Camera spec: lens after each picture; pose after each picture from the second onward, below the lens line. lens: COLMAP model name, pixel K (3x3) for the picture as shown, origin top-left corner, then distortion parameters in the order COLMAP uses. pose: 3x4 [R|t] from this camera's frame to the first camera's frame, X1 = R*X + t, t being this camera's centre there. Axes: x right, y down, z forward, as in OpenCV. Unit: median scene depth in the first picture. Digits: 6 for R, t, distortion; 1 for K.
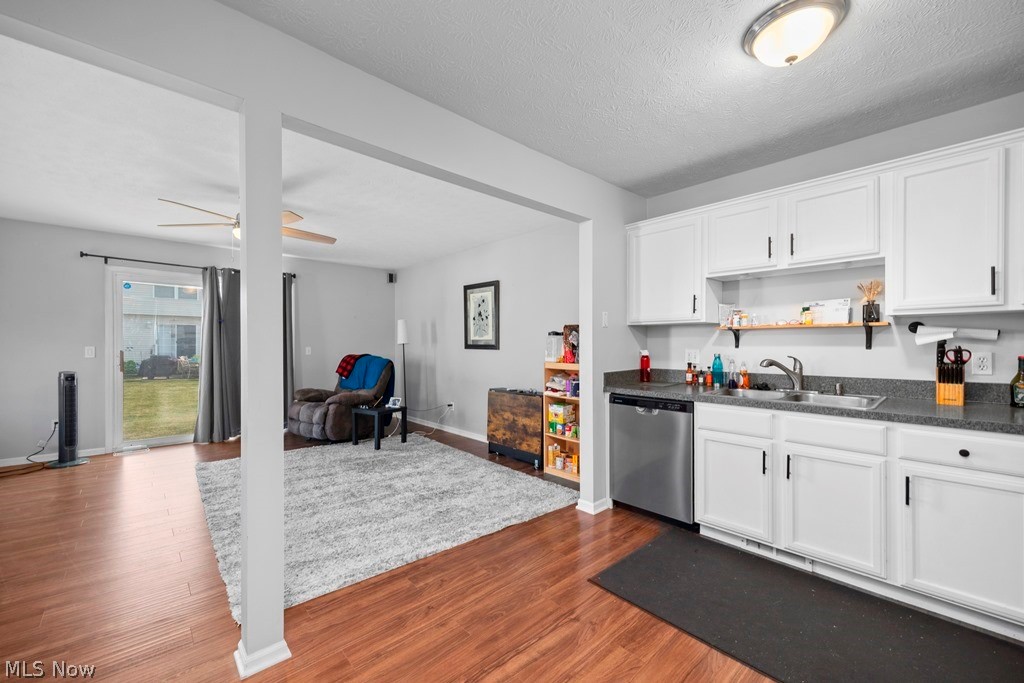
lens RADIAL K [[404.3, 0, 516.0], [0, 404.3, 343.8], [0, 0, 1]] dist [0.003141, 0.000074]
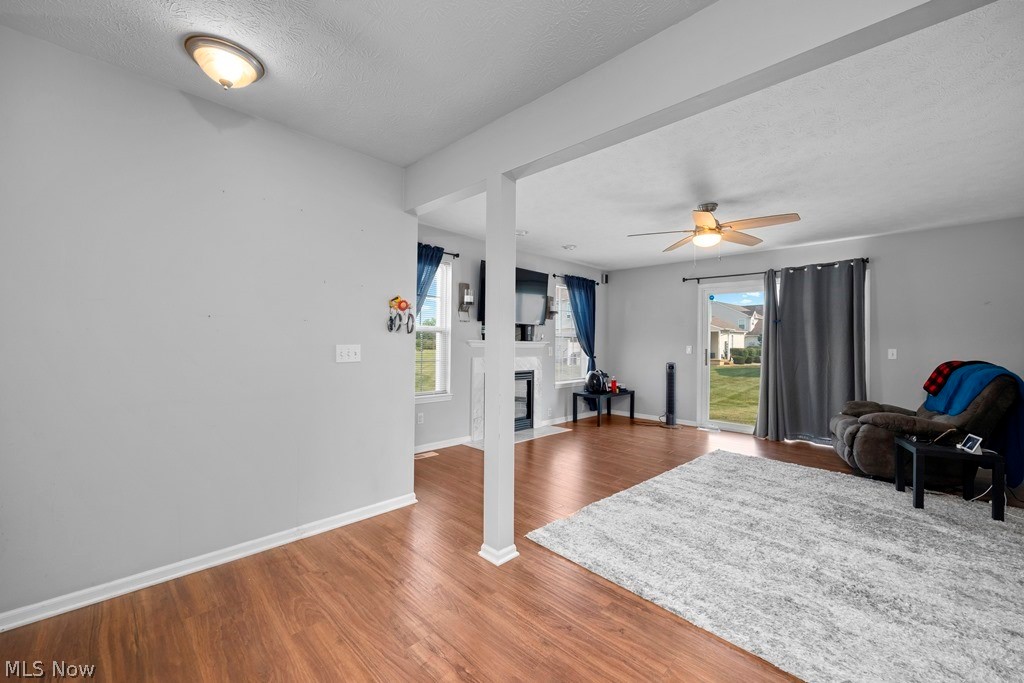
lens RADIAL K [[404.3, 0, 516.0], [0, 404.3, 343.8], [0, 0, 1]] dist [0.003141, 0.000074]
pose [[0.054953, -0.000593, -0.998489, 0.329843], [-0.008223, 0.999966, -0.001047, 0.007402], [0.998455, 0.008268, 0.054947, 0.394952]]
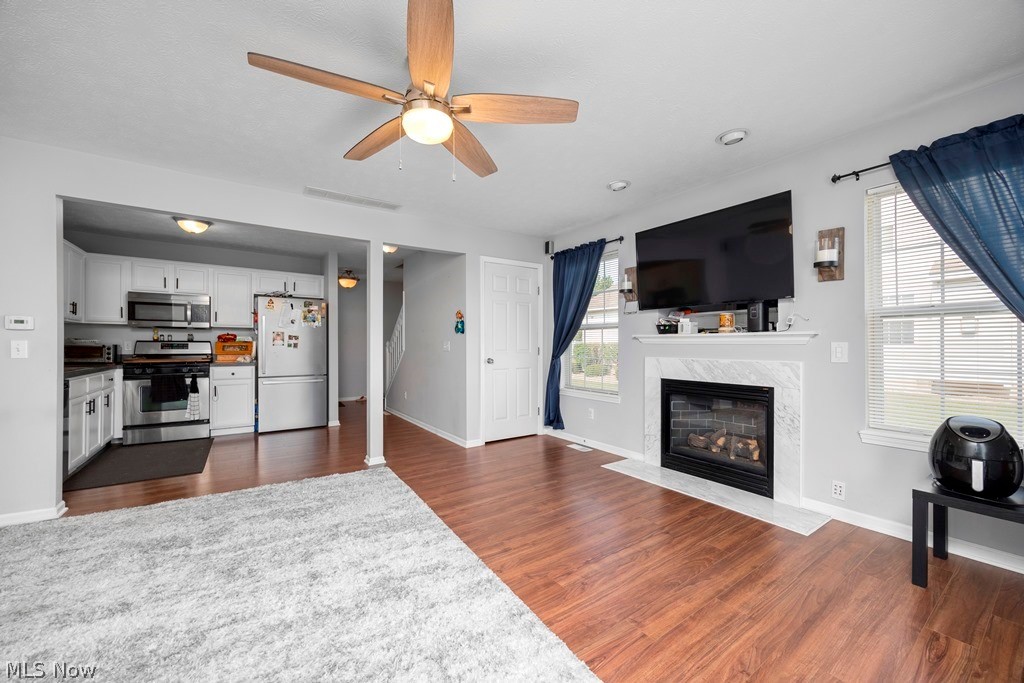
lens RADIAL K [[404.3, 0, 516.0], [0, 404.3, 343.8], [0, 0, 1]] dist [0.003141, 0.000074]
pose [[-0.988818, 0.001567, 0.149121, -0.754492], [0.000578, 0.999978, -0.006673, 0.024204], [-0.149128, -0.006512, -0.988796, 1.348305]]
